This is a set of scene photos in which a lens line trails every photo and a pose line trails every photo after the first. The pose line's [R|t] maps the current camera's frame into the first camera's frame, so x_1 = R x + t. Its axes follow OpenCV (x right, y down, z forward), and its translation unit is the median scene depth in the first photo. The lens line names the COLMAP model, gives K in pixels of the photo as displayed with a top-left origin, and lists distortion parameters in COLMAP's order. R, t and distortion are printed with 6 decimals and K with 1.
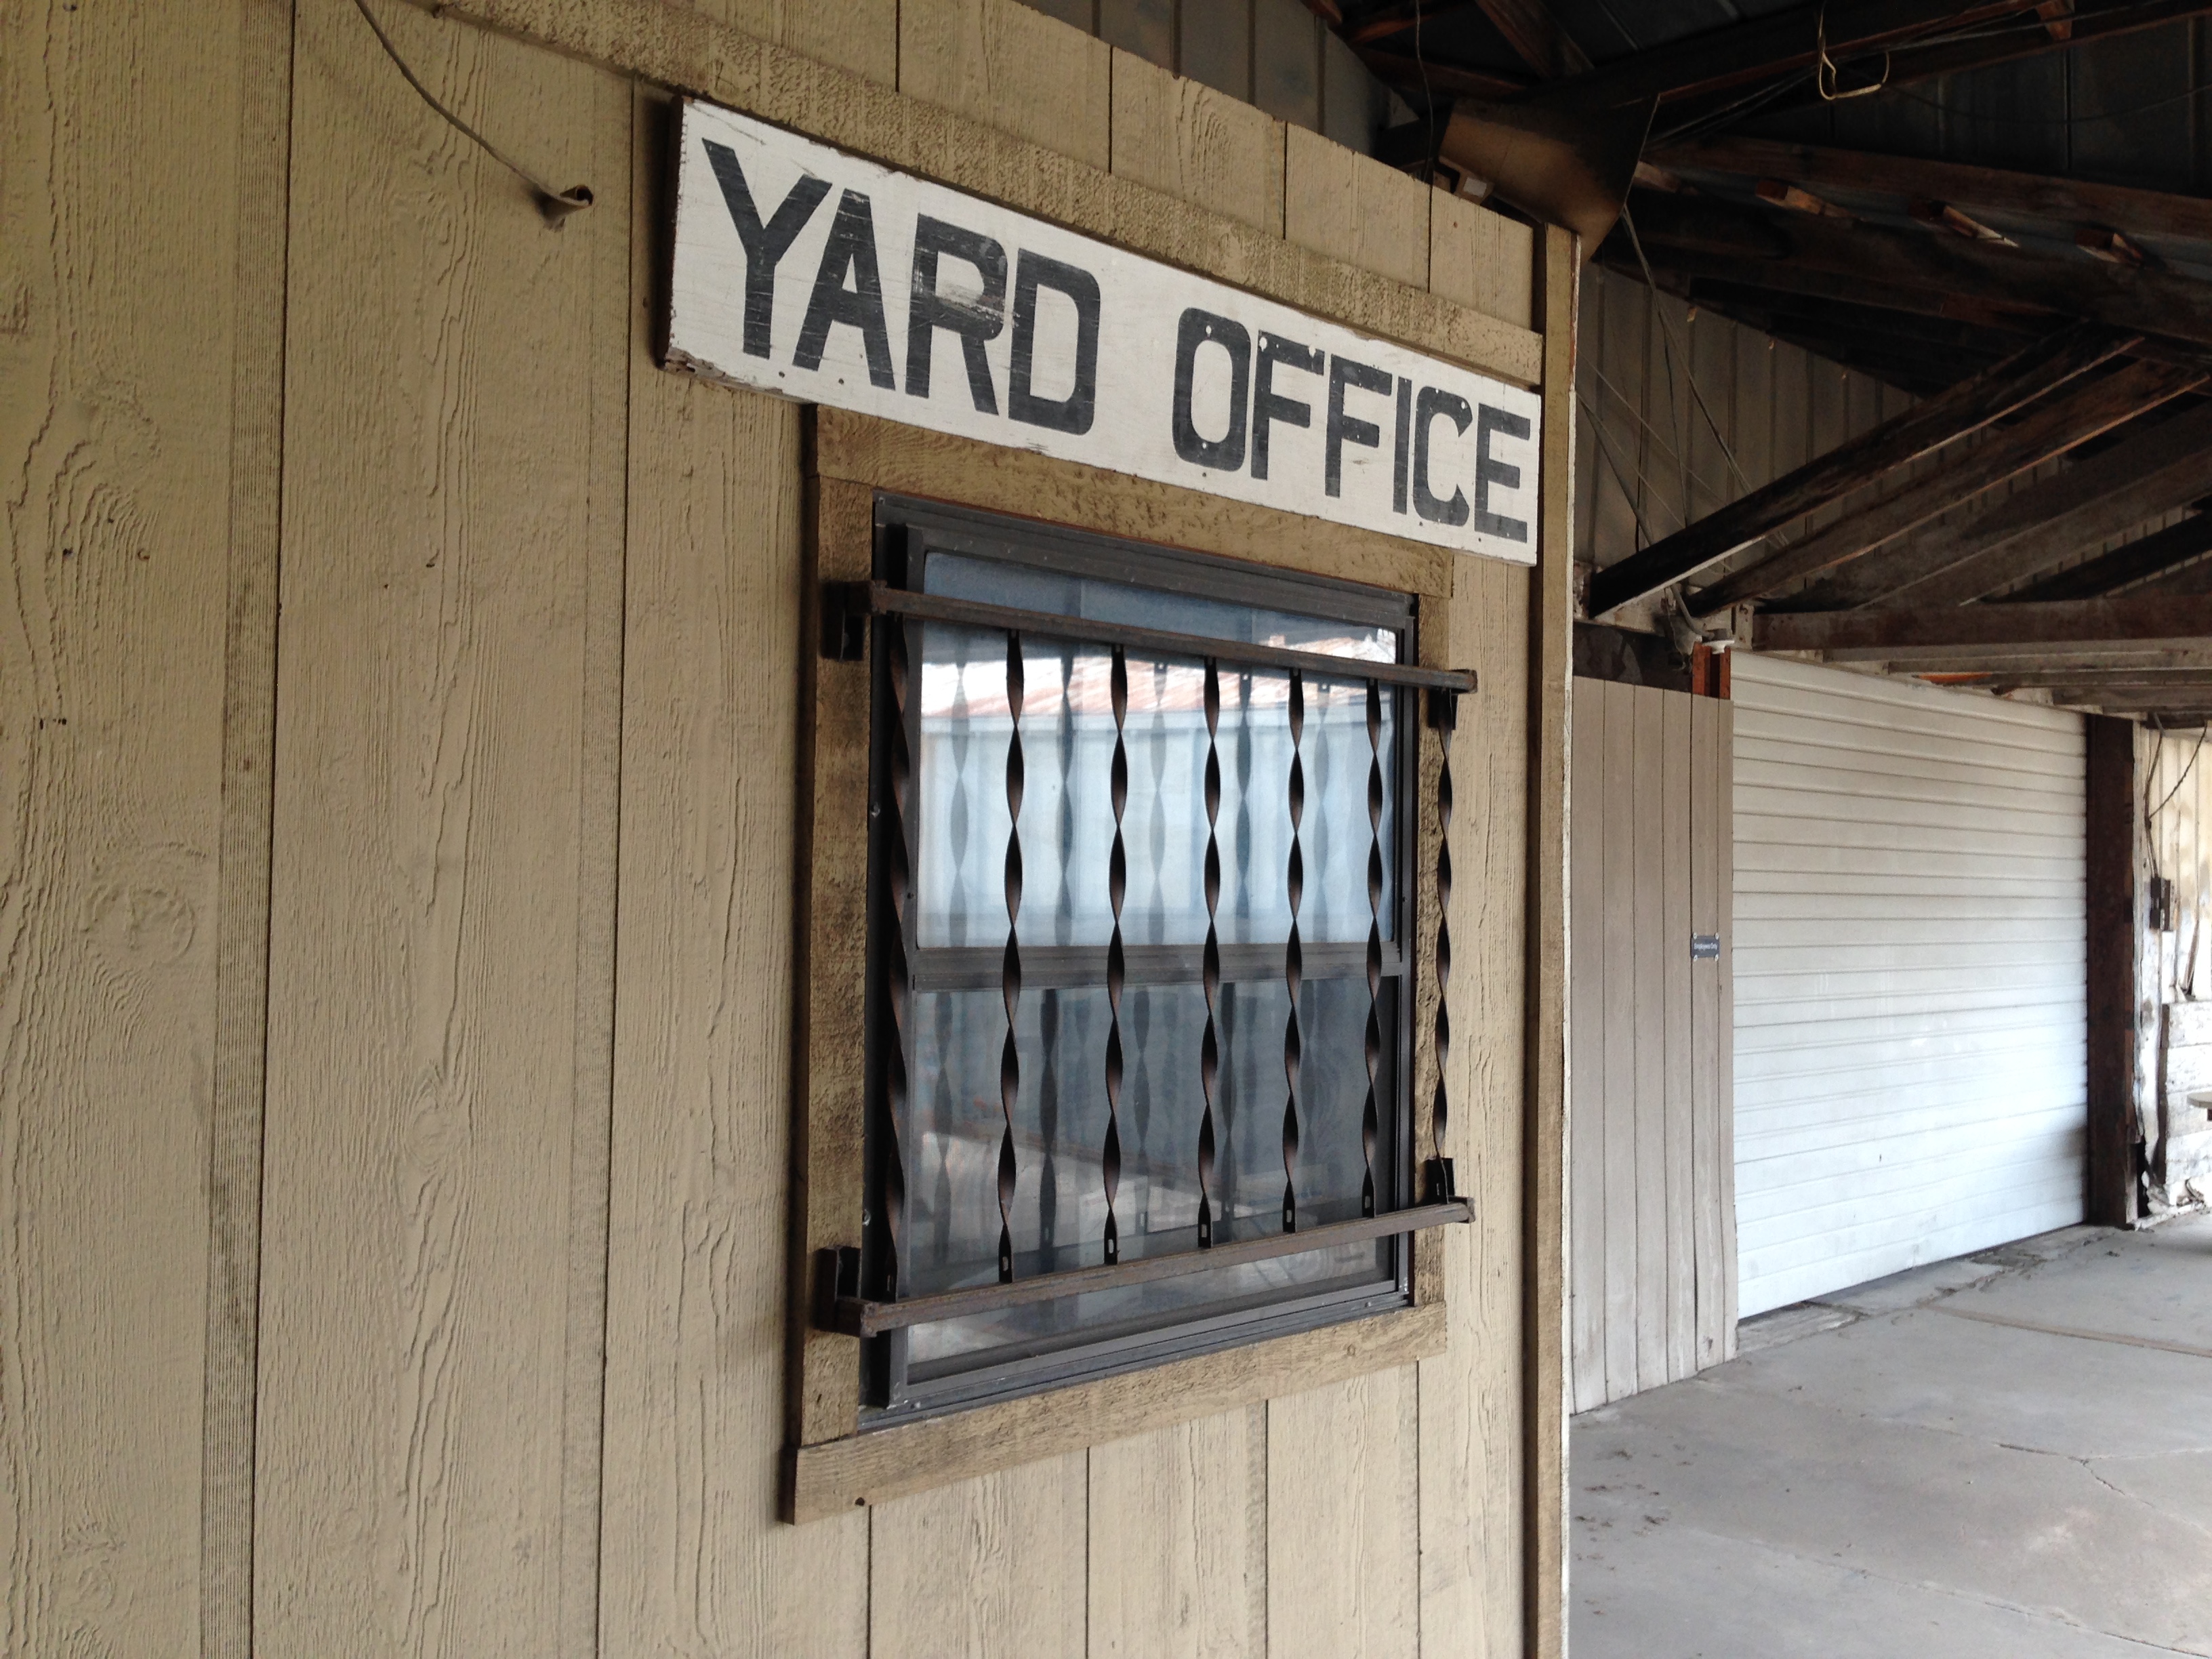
lens RADIAL K [[2078.1, 0, 1095.6], [0, 2078.1, 797.1], [0, 0, 1]] dist [0.134262, -0.180475]
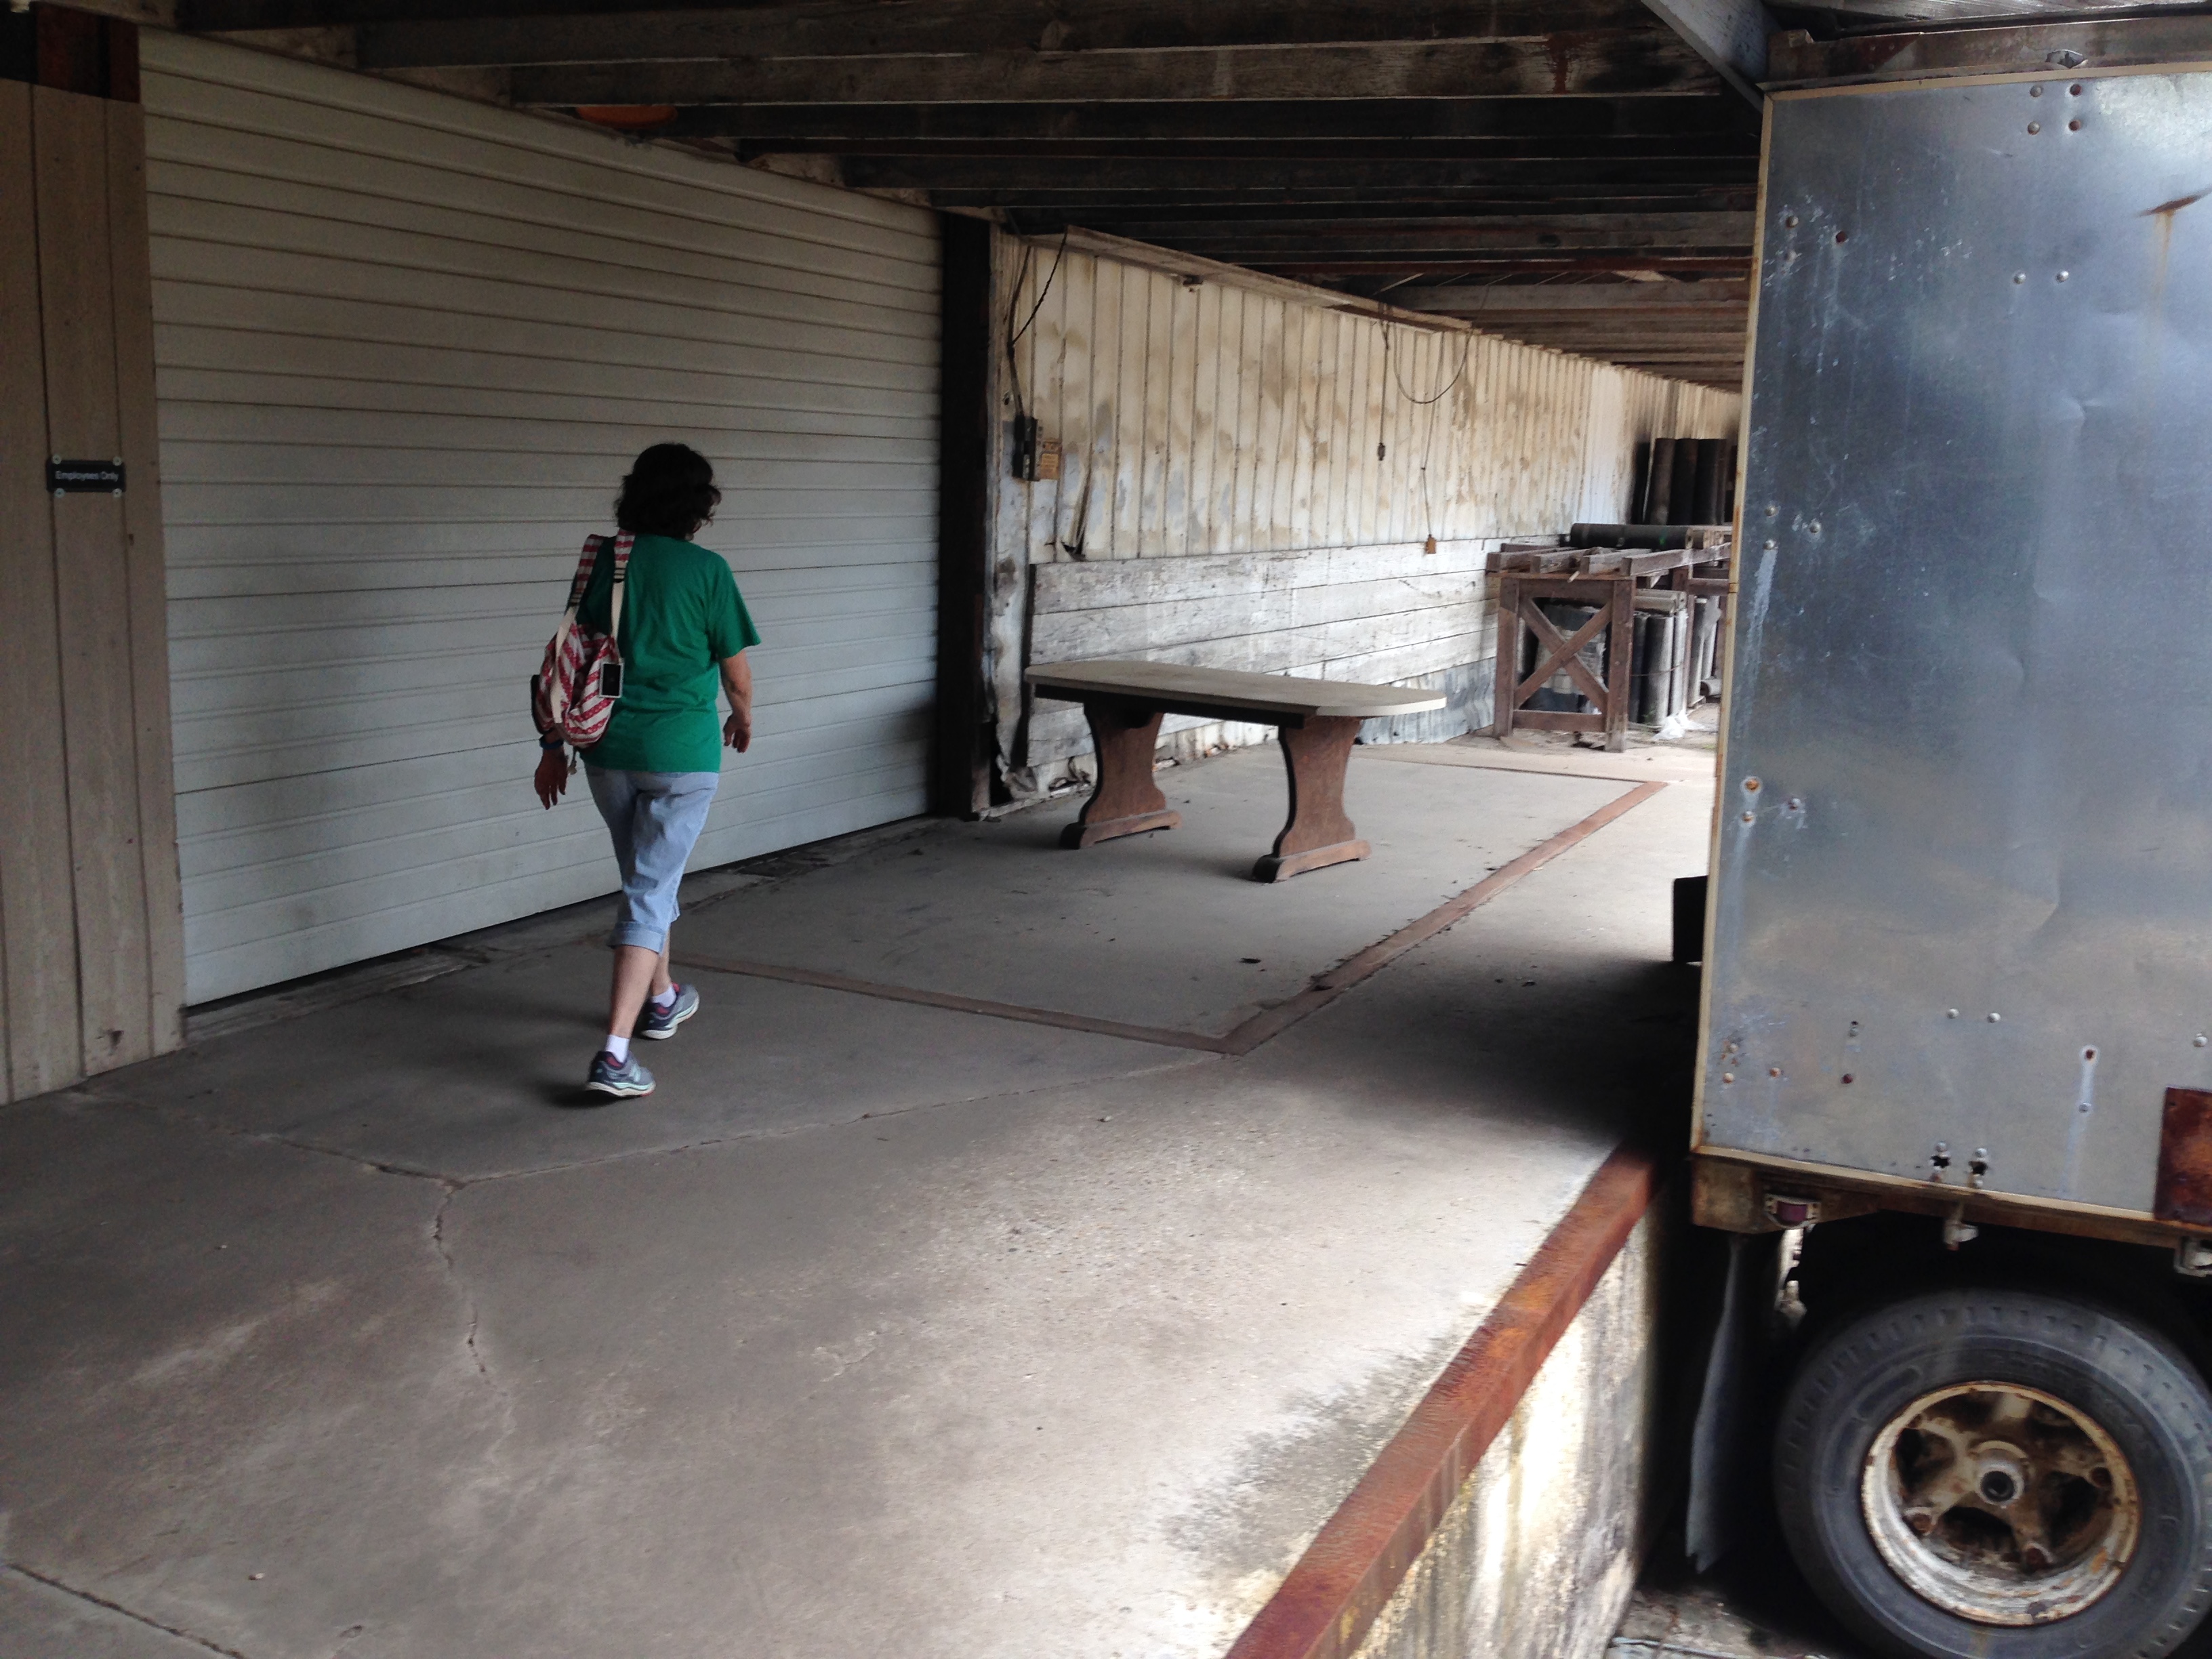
lens RADIAL K [[2078.1, 0, 1095.6], [0, 2078.1, 797.1], [0, 0, 1]] dist [0.134262, -0.180475]
pose [[0.956591, -0.036375, 0.289154, 0.436360], [-0.022924, 0.979714, 0.199084, 0.031252], [-0.290530, -0.197070, 0.936352, 0.268196]]
